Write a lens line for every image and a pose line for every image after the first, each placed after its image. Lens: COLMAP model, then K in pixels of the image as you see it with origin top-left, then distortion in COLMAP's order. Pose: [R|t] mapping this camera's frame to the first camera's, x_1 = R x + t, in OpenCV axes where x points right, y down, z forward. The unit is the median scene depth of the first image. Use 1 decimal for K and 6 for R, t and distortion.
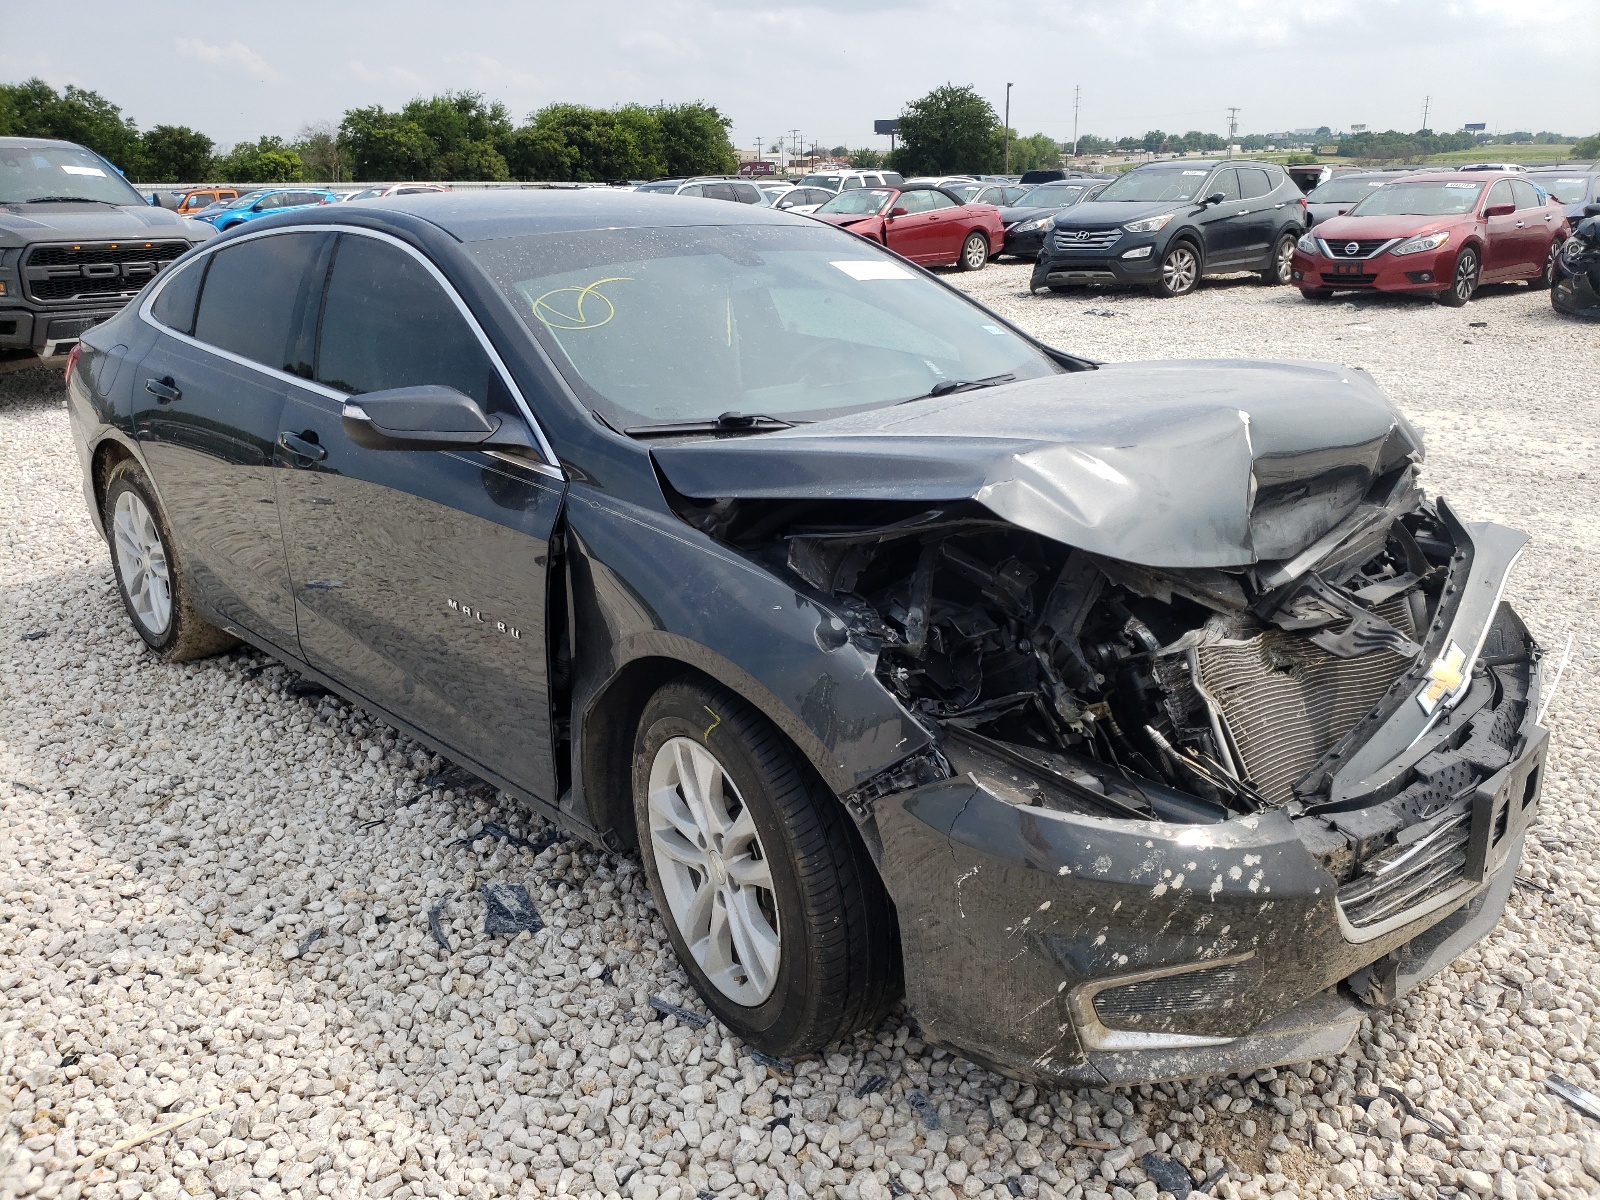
lens RADIAL K [[1277.2, 0, 800.0], [0, 1277.2, 600.0], [0, 0, 1]] dist [-0.025807, 0.057685]
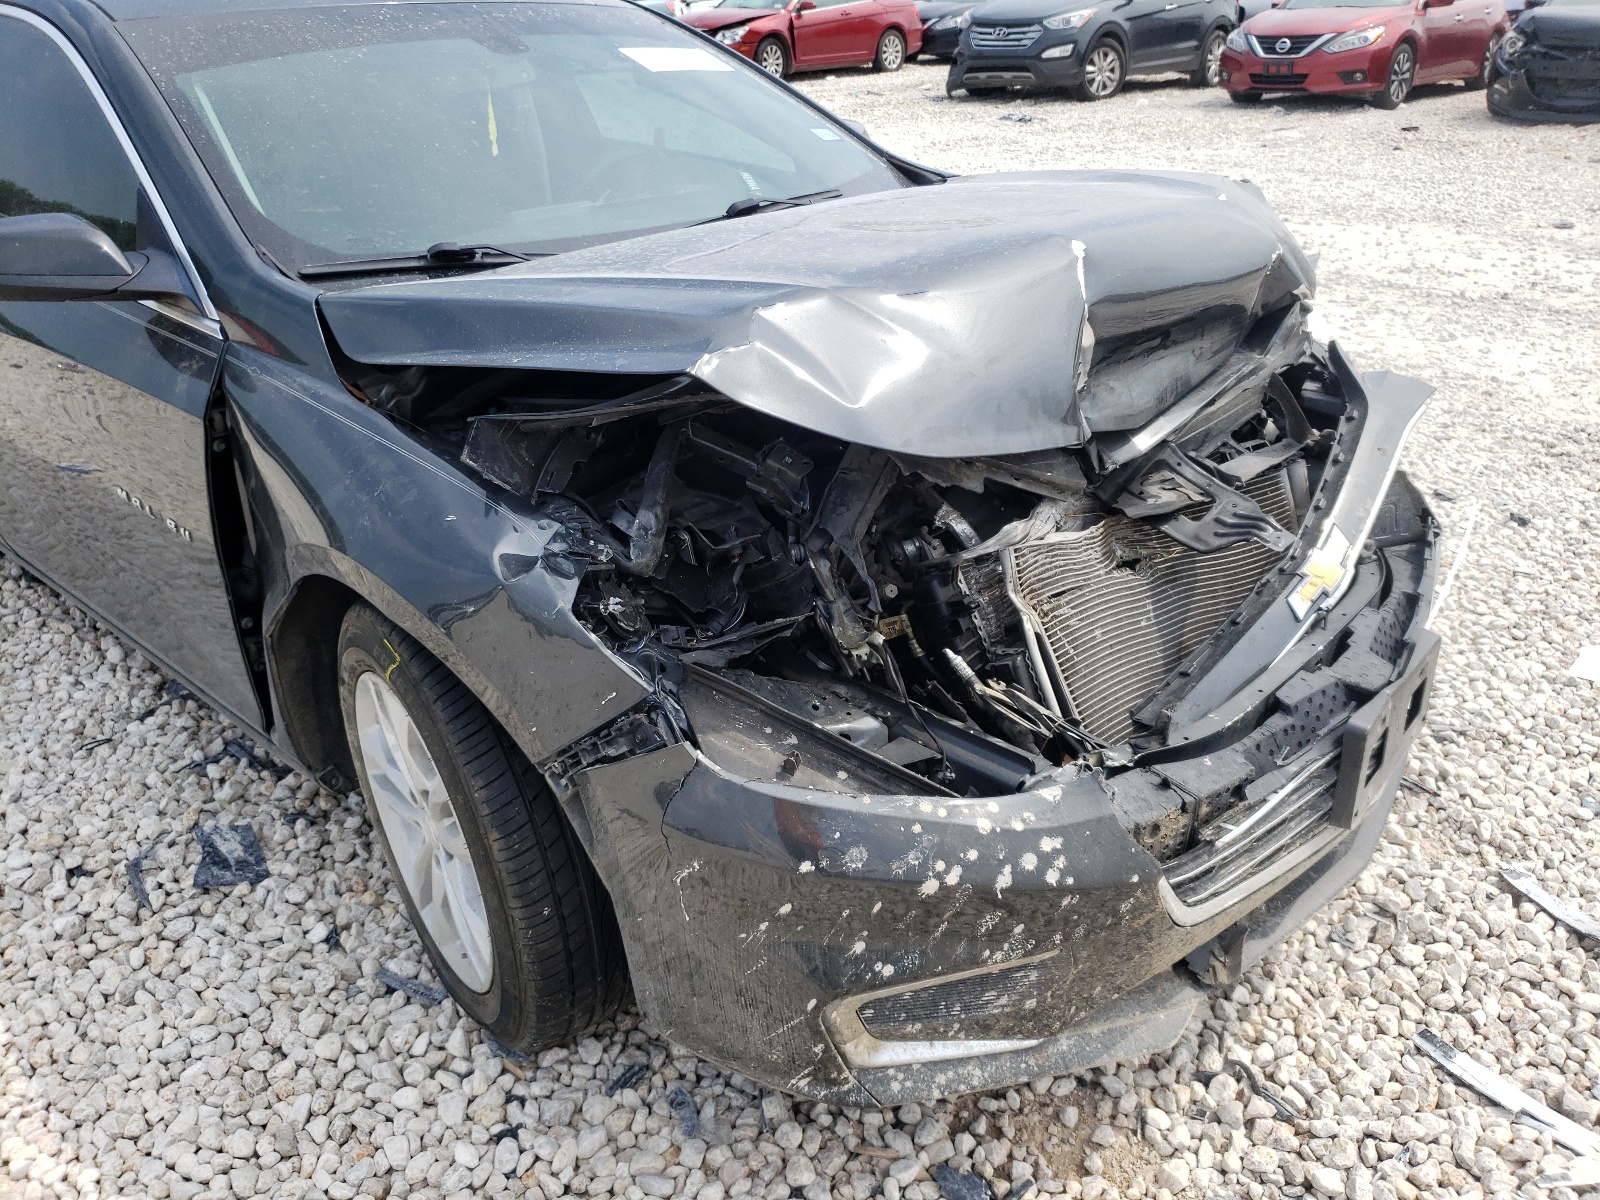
lens RADIAL K [[1277.2, 0, 800.0], [0, 1277.2, 600.0], [0, 0, 1]] dist [-0.025807, 0.057685]
pose [[0.998495, -0.023775, 0.049419, 0.126984], [0.016781, 0.990375, 0.137390, -0.038056], [-0.052209, -0.136354, 0.989284, 0.200386]]
